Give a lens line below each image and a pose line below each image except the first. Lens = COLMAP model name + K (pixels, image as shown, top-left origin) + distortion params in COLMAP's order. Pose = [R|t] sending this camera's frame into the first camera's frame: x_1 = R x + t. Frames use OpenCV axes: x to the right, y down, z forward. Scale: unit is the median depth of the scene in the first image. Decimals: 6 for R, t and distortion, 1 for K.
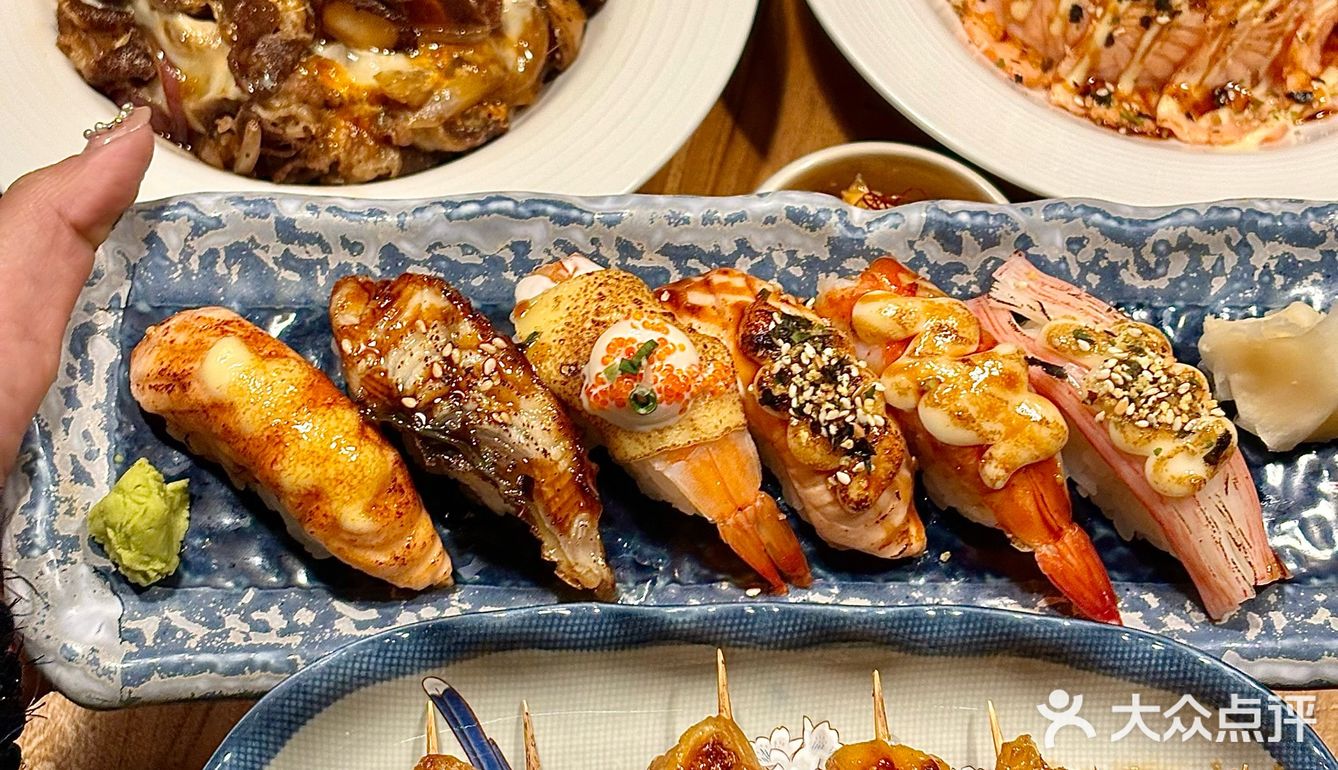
lens RADIAL K [[2696.8, 0, 669.0], [0, 2696.8, 385.0], [0, 0, 1]] dist [0.287535, -1.244204]
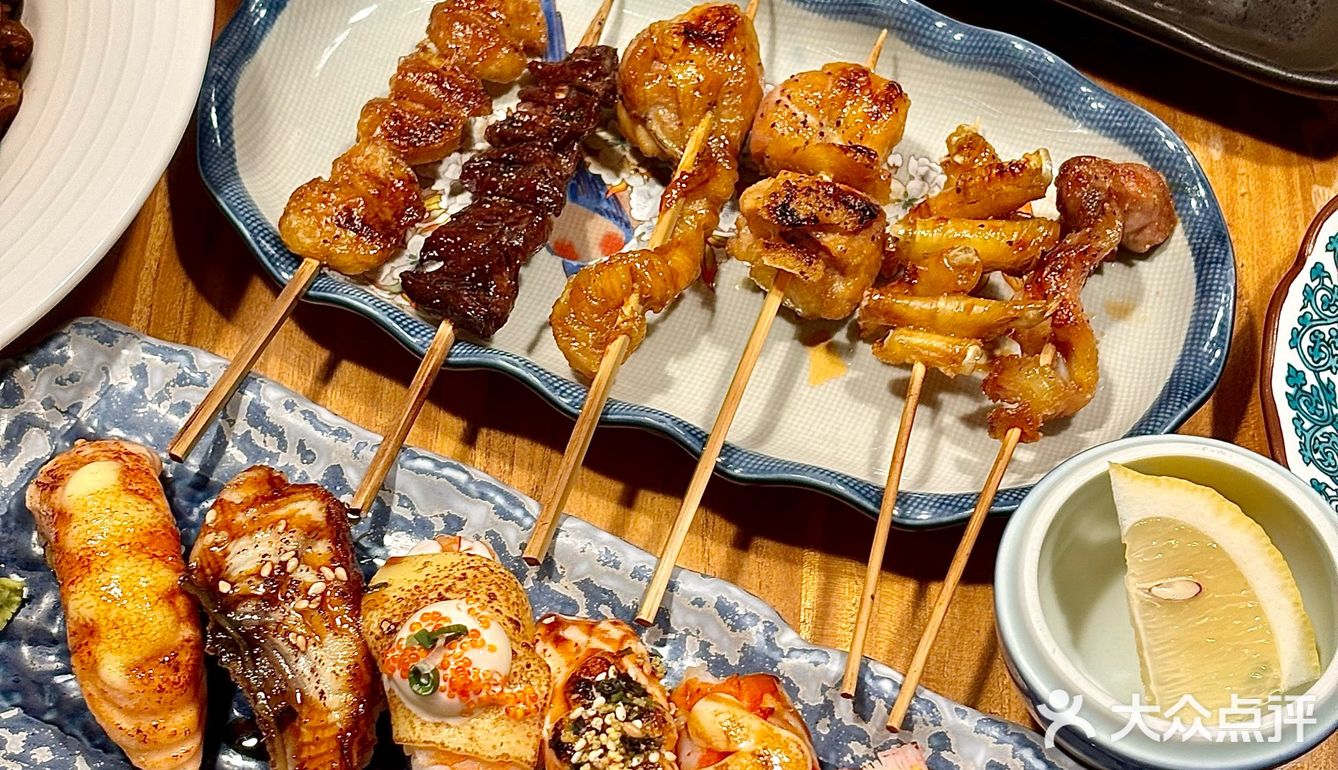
lens RADIAL K [[2696.8, 0, 669.0], [0, 2696.8, 385.0], [0, 0, 1]] dist [0.287535, -1.244204]
pose [[0.867907, 0.367657, -0.334016, 0.328955], [-0.437742, 0.883929, -0.164473, 0.031924], [0.234777, 0.288959, 0.928107, 0.119056]]
